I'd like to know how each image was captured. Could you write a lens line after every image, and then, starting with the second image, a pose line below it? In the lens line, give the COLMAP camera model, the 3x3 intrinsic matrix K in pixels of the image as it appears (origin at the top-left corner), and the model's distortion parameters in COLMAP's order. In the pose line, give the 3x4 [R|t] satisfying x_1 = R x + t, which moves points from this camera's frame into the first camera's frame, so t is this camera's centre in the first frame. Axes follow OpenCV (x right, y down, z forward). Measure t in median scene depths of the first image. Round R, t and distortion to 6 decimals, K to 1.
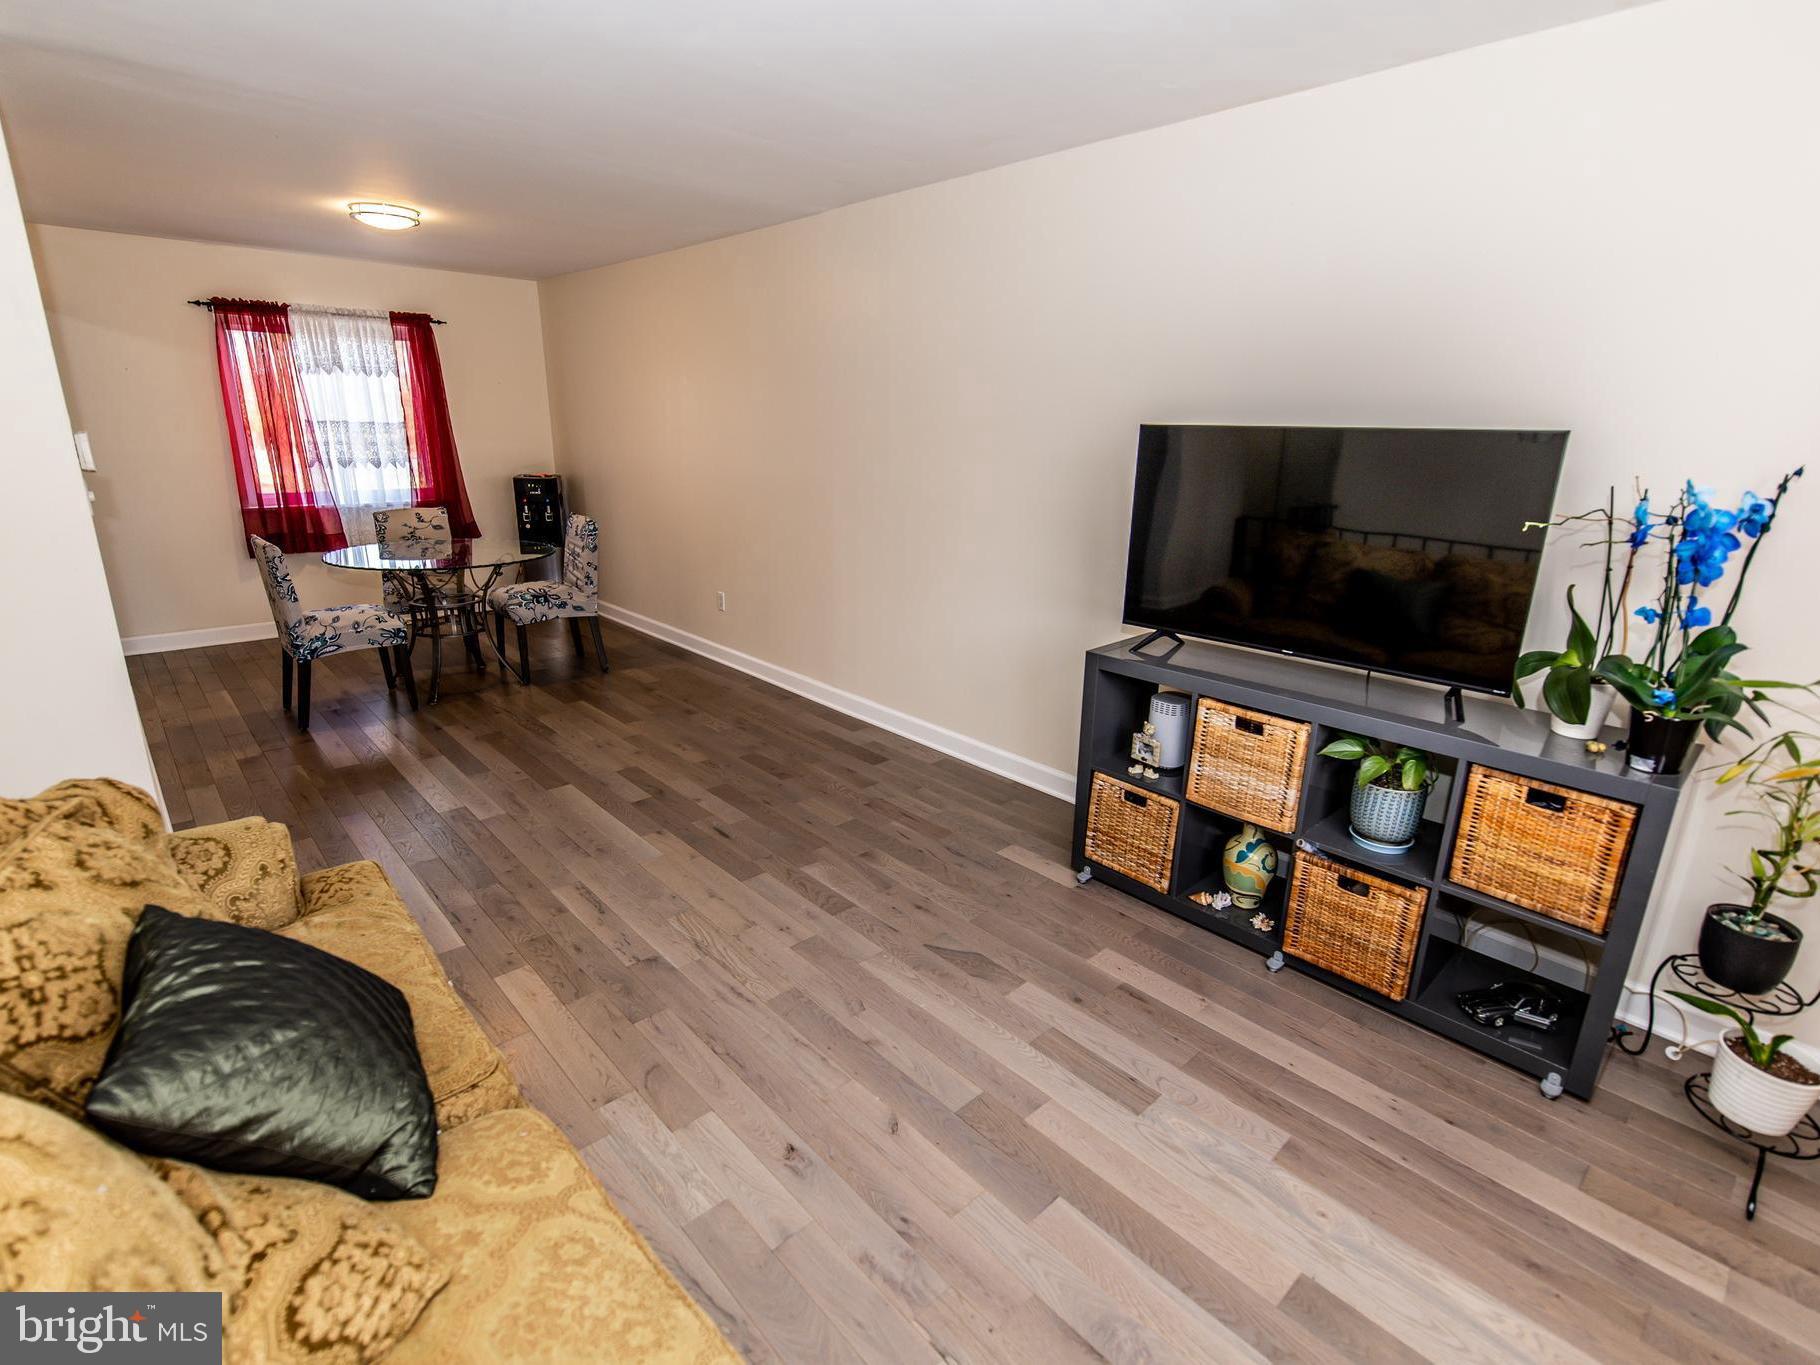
lens RADIAL K [[872.9, 0, 915.7], [0, 872.9, 684.5], [0, 0, 1]] dist [-0.000431, -0.000842]
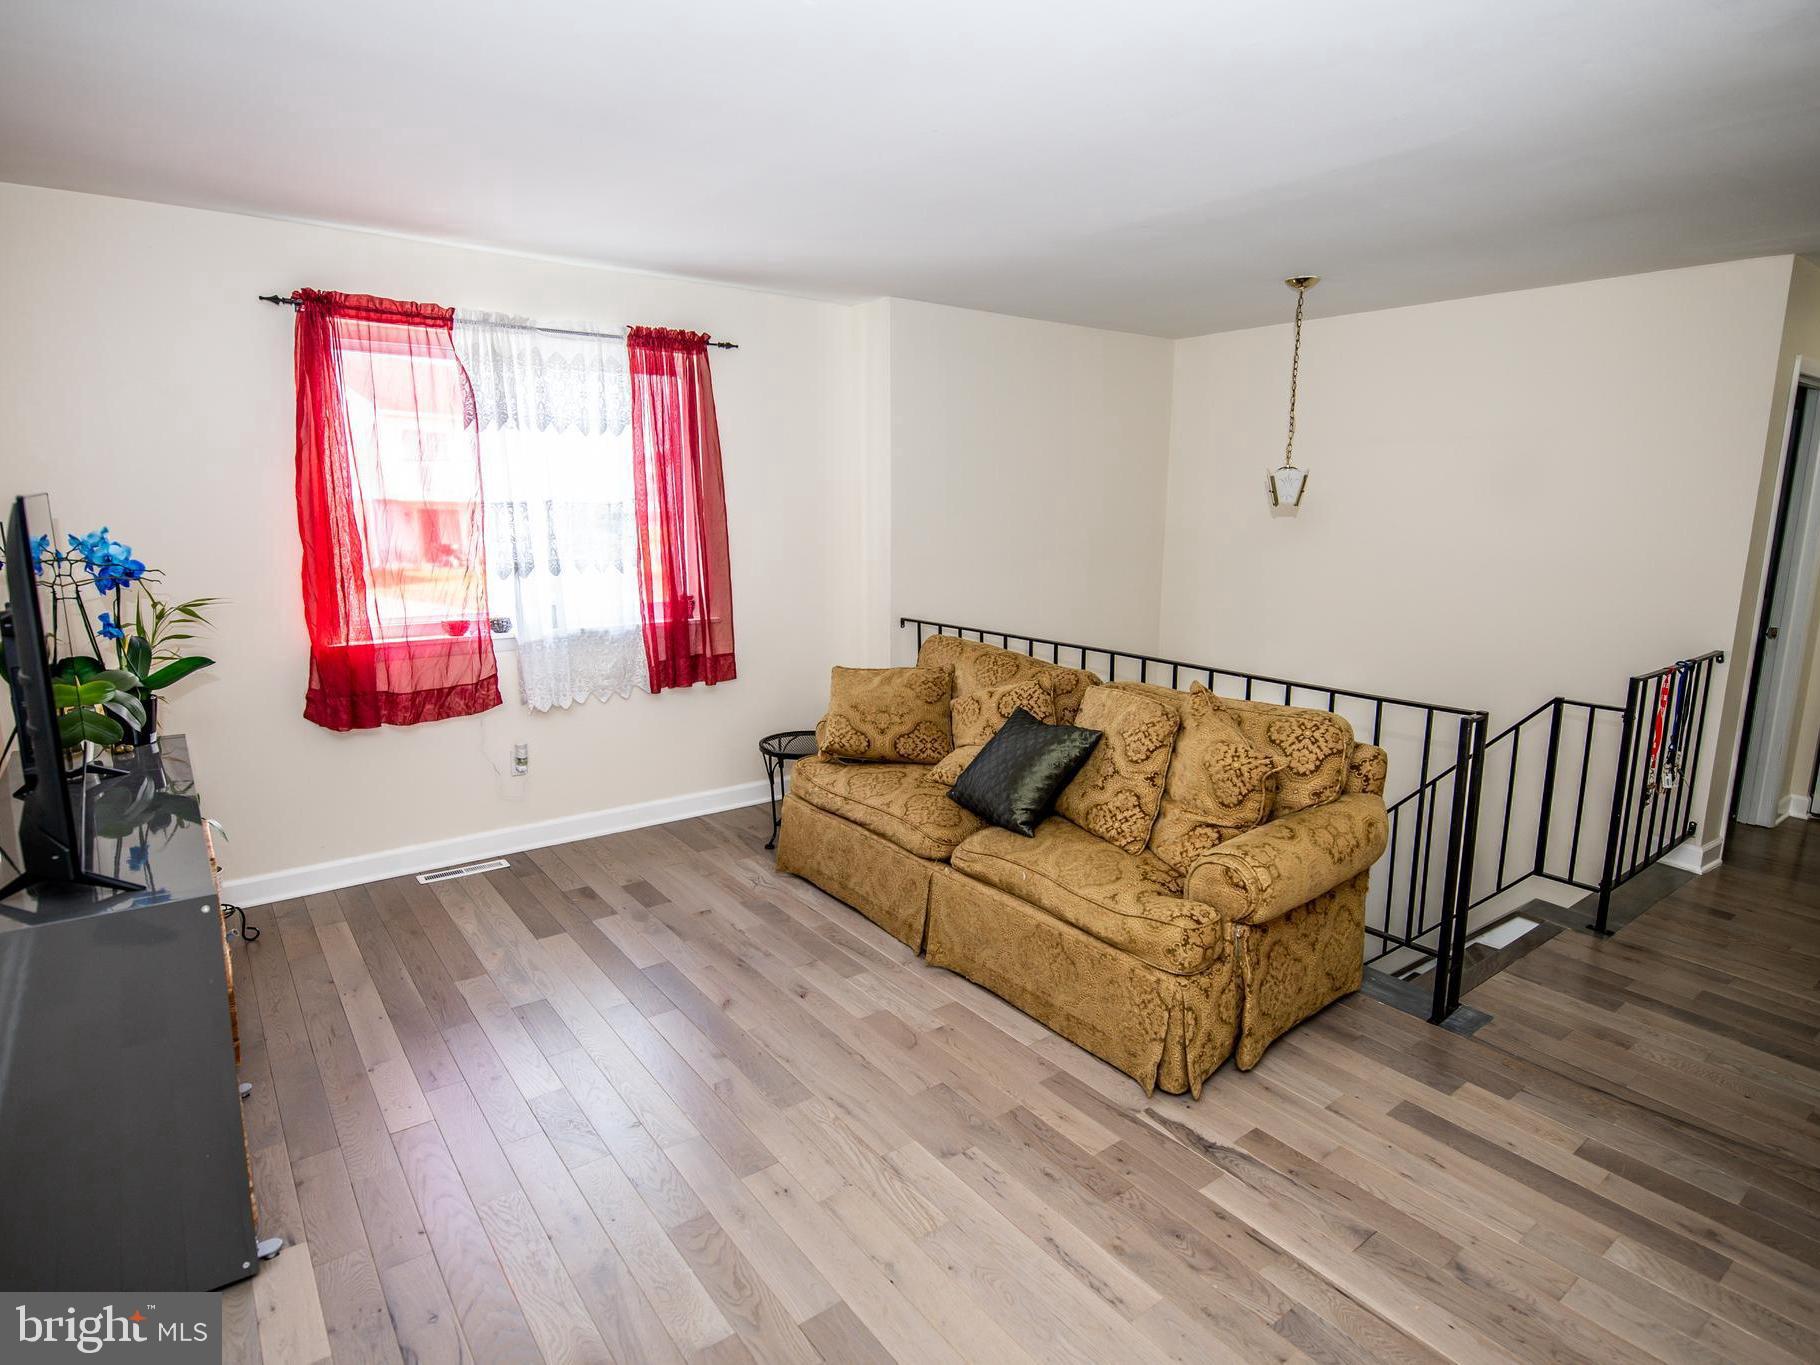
lens RADIAL K [[990.5, 0, 912.1], [0, 990.5, 667.2], [0, 0, 1]] dist [0.000524, -0.003553]
pose [[-0.994143, -0.047583, 0.097030, -0.290148], [0.000873, 0.894286, 0.447495, -0.433126], [-0.108066, 0.444959, -0.889007, 1.397455]]
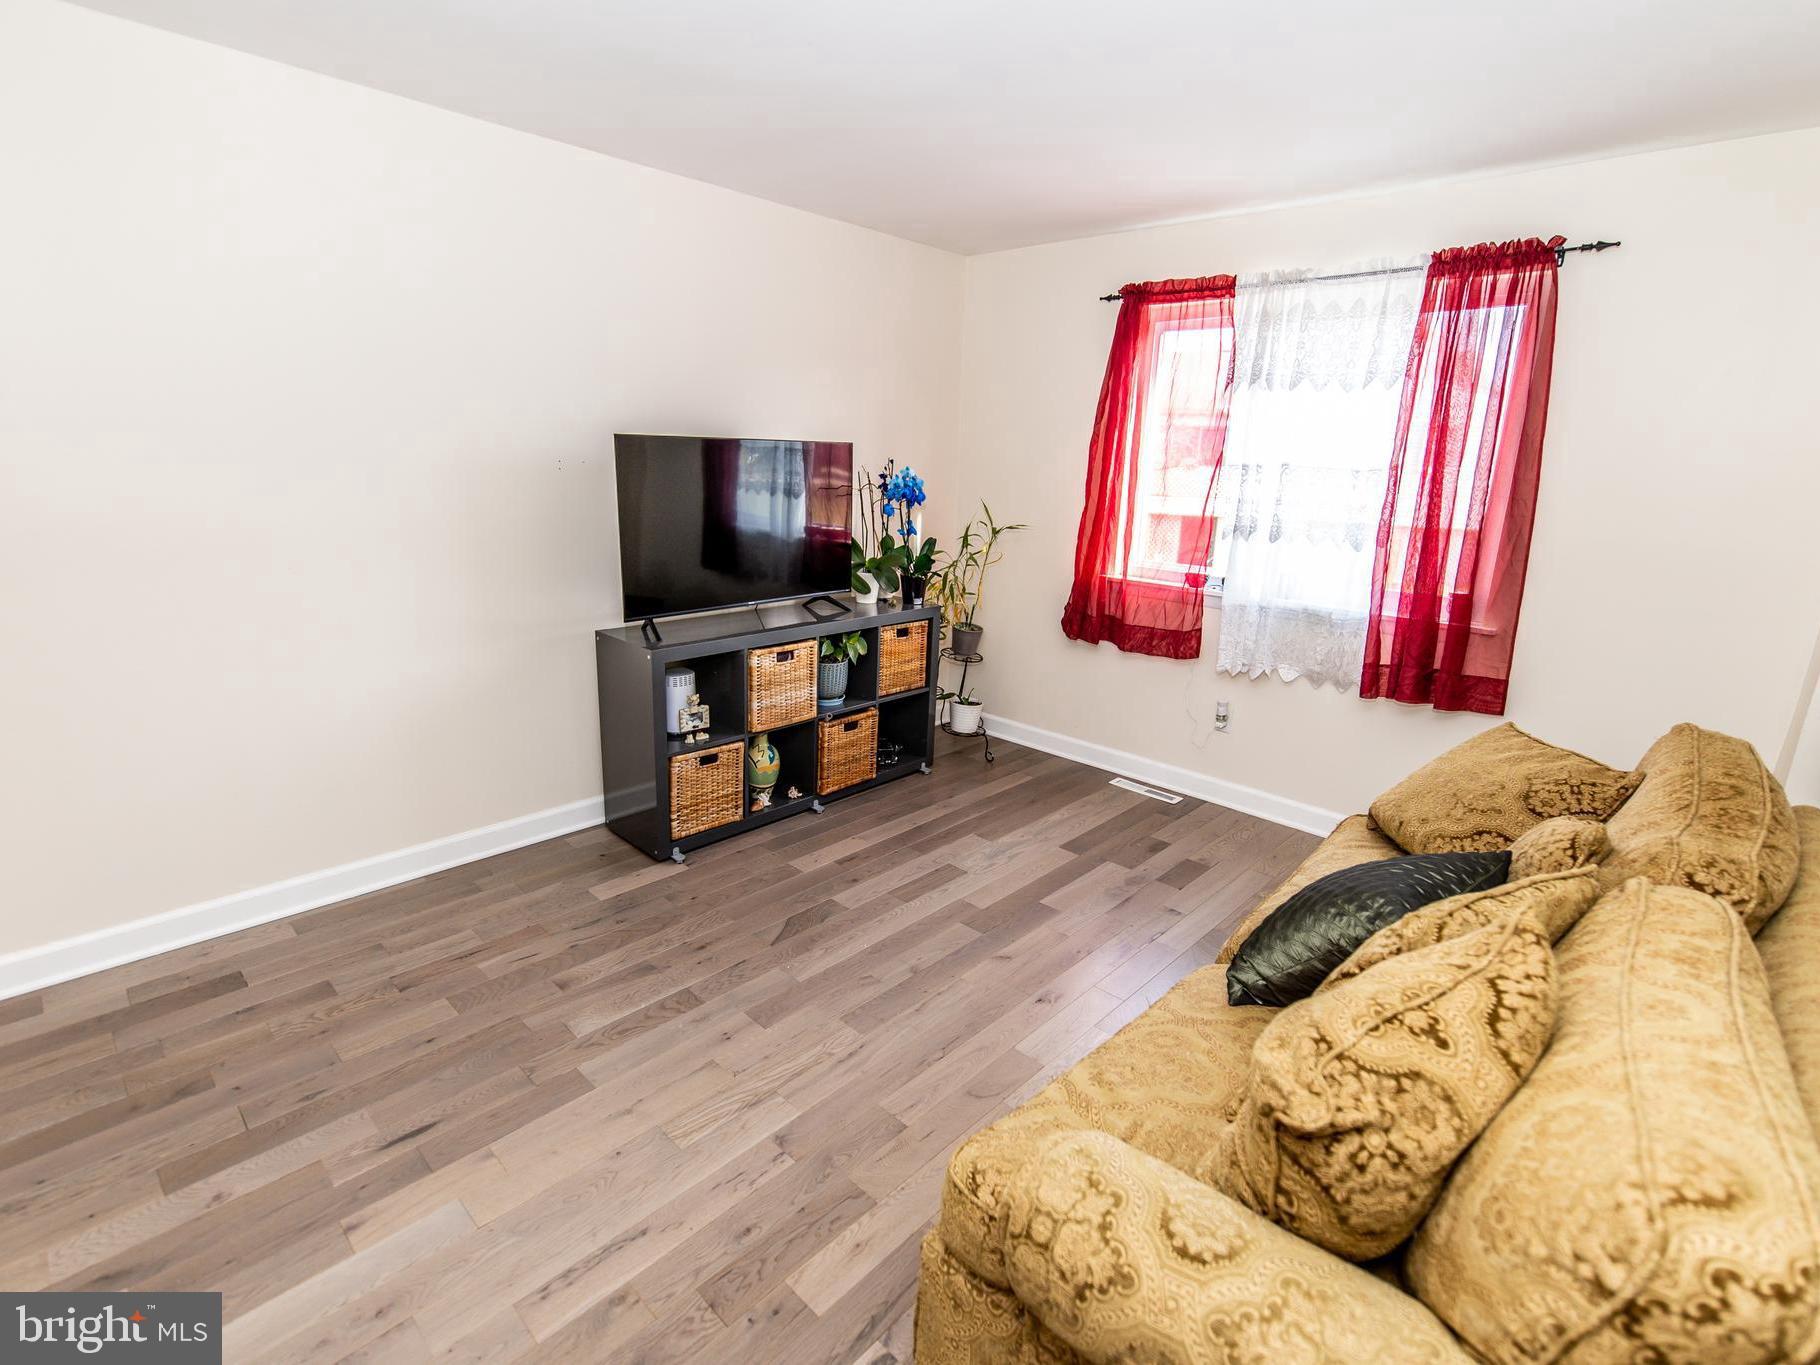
lens RADIAL K [[872.9, 0, 914.9], [0, 872.9, 679.6], [0, 0, 1]] dist [-0.000431, -0.000842]
pose [[-0.057148, -0.277174, 0.959119, -0.805524], [0.252394, 0.925472, 0.282489, -0.214491], [-0.965936, 0.258219, 0.017068, 0.661668]]
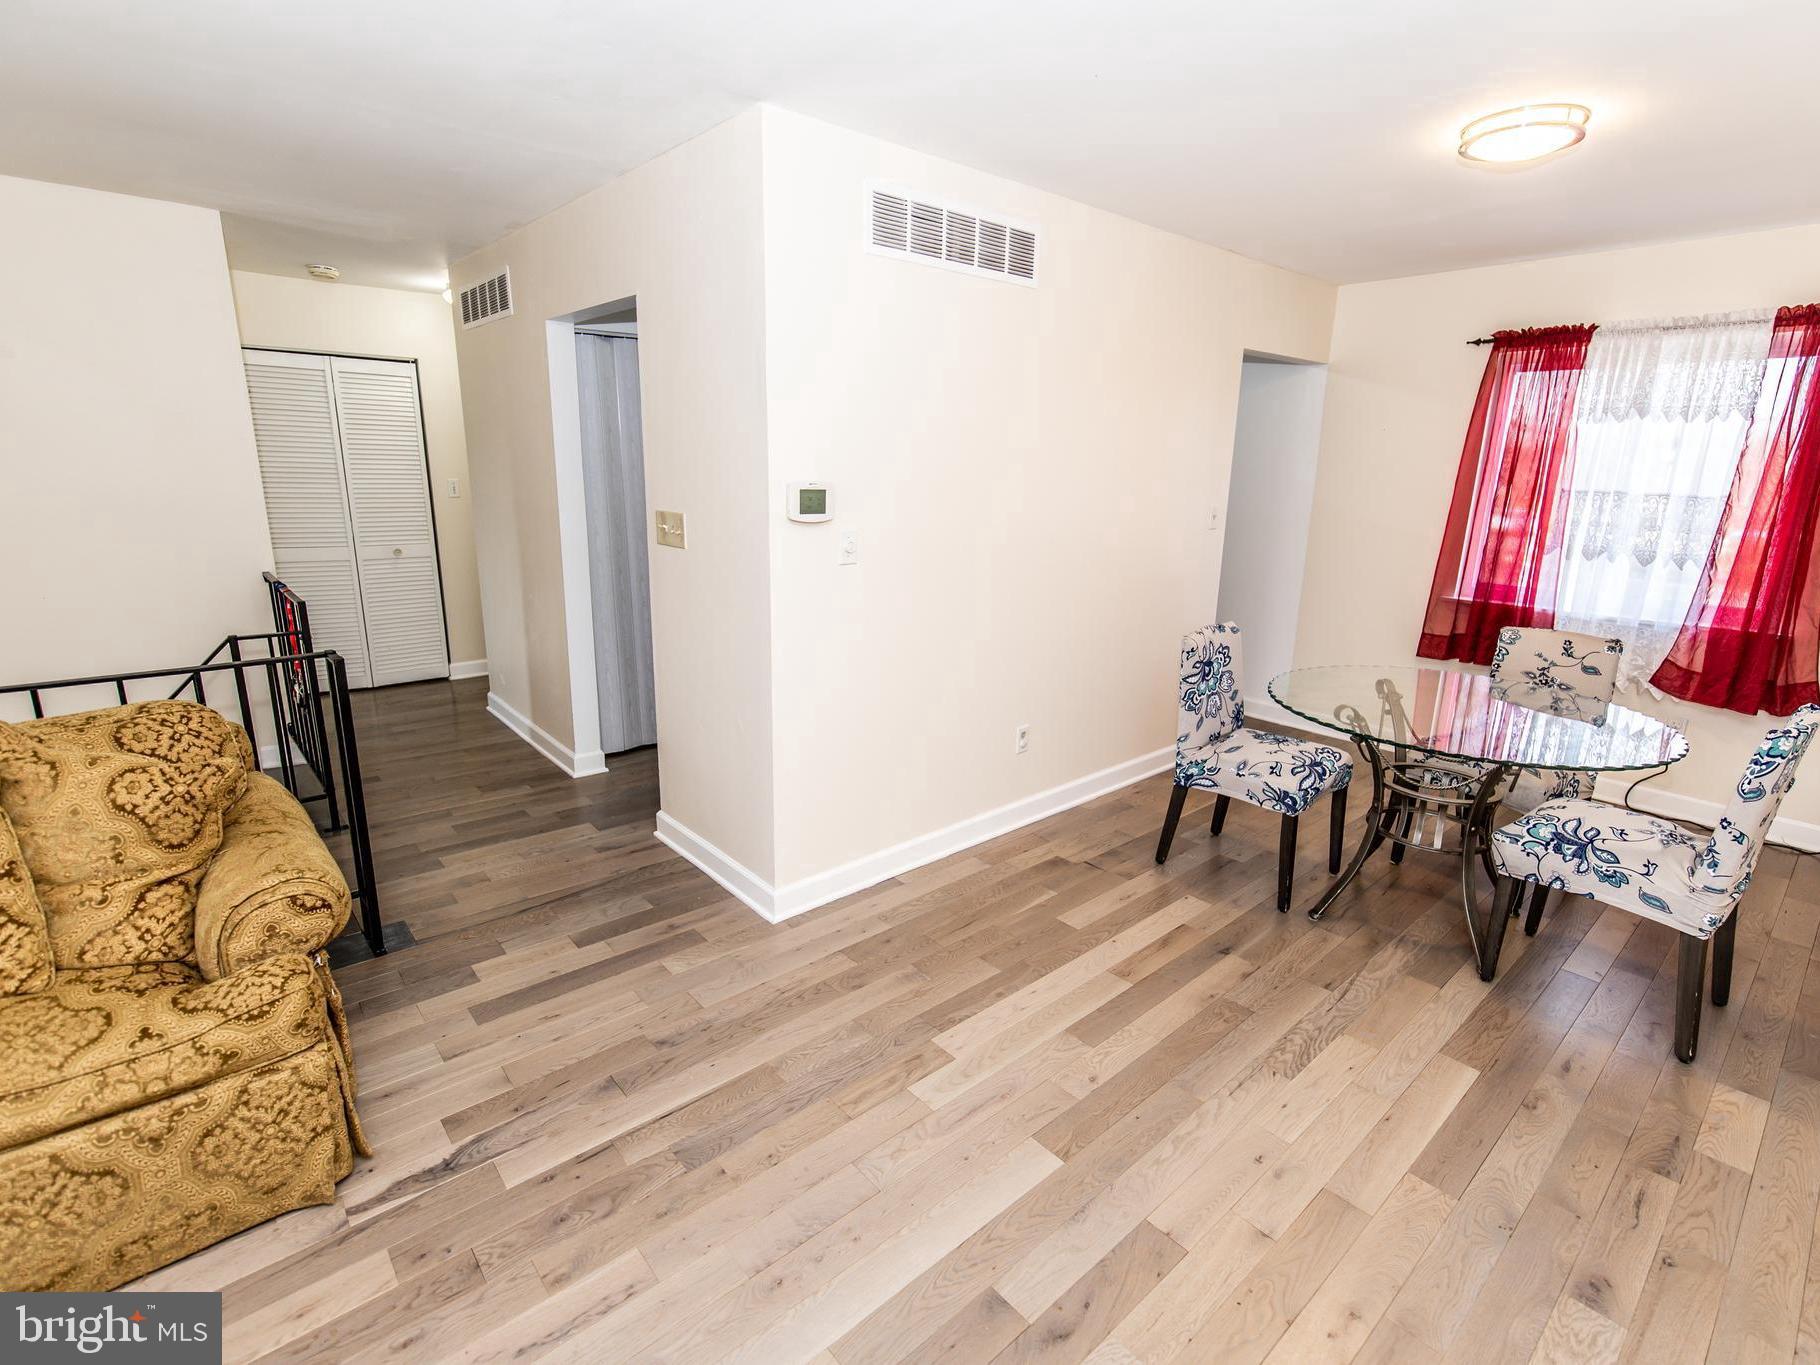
lens RADIAL K [[872.9, 0, 914.3], [0, 872.9, 680.7], [0, 0, 1]] dist [-0.000431, -0.000842]
pose [[-0.034158, 0.222806, -0.974264, 0.062053], [-0.309874, 0.924431, 0.222274, -0.301259], [0.950164, 0.309492, 0.037465, 1.020738]]
